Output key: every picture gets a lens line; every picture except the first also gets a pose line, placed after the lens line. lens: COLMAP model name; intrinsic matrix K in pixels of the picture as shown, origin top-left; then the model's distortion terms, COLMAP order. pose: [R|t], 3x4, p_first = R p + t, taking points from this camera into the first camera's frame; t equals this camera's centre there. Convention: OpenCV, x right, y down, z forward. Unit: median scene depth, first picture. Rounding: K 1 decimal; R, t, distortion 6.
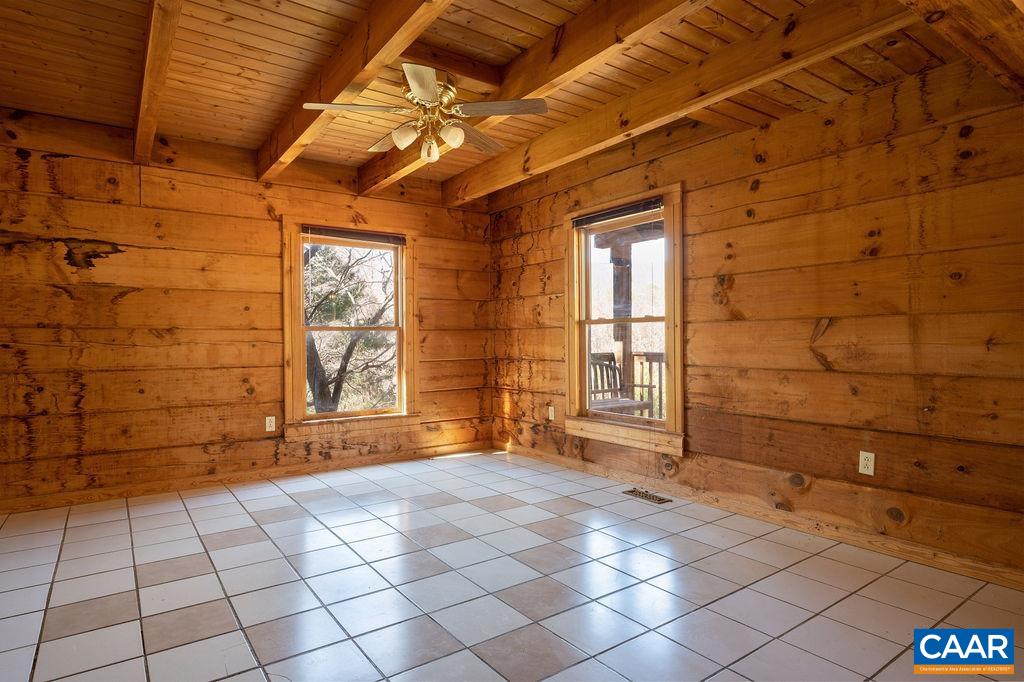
lens RADIAL K [[564.8, 0, 513.4], [0, 564.8, 338.2], [0, 0, 1]] dist [-0.000356, -0.000083]
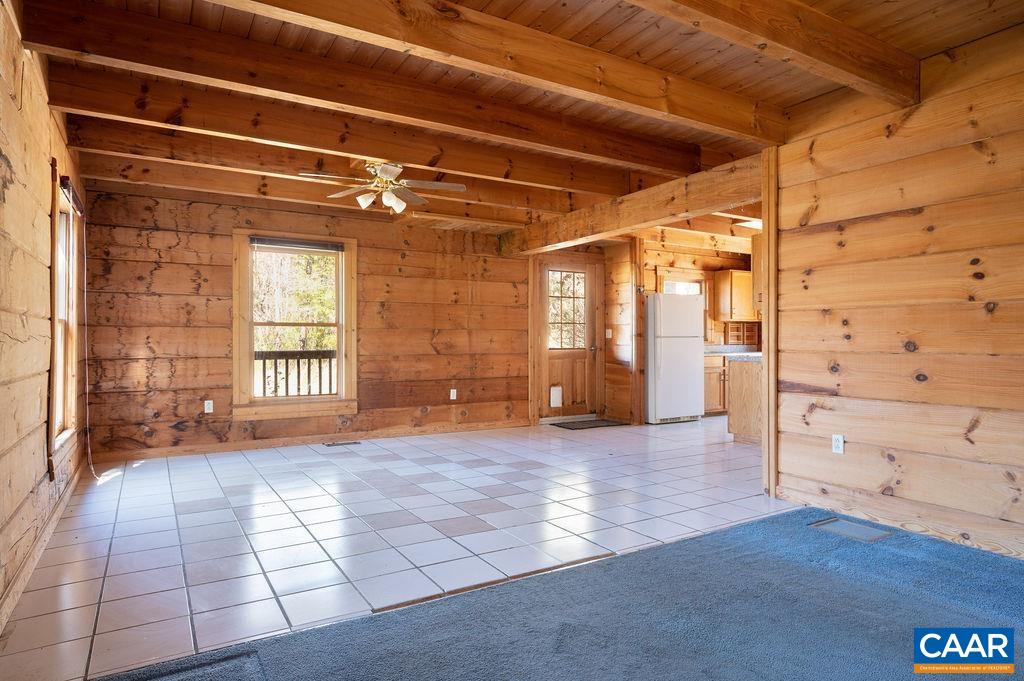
lens RADIAL K [[598.6, 0, 514.1], [0, 598.6, 340.4], [0, 0, 1]] dist [-0.000815, 0.000358]
pose [[0.081650, 0.013637, 0.996568, -1.407422], [-0.001210, 0.999907, -0.013584, 0.030333], [-0.996660, -0.000097, 0.081659, 0.453367]]
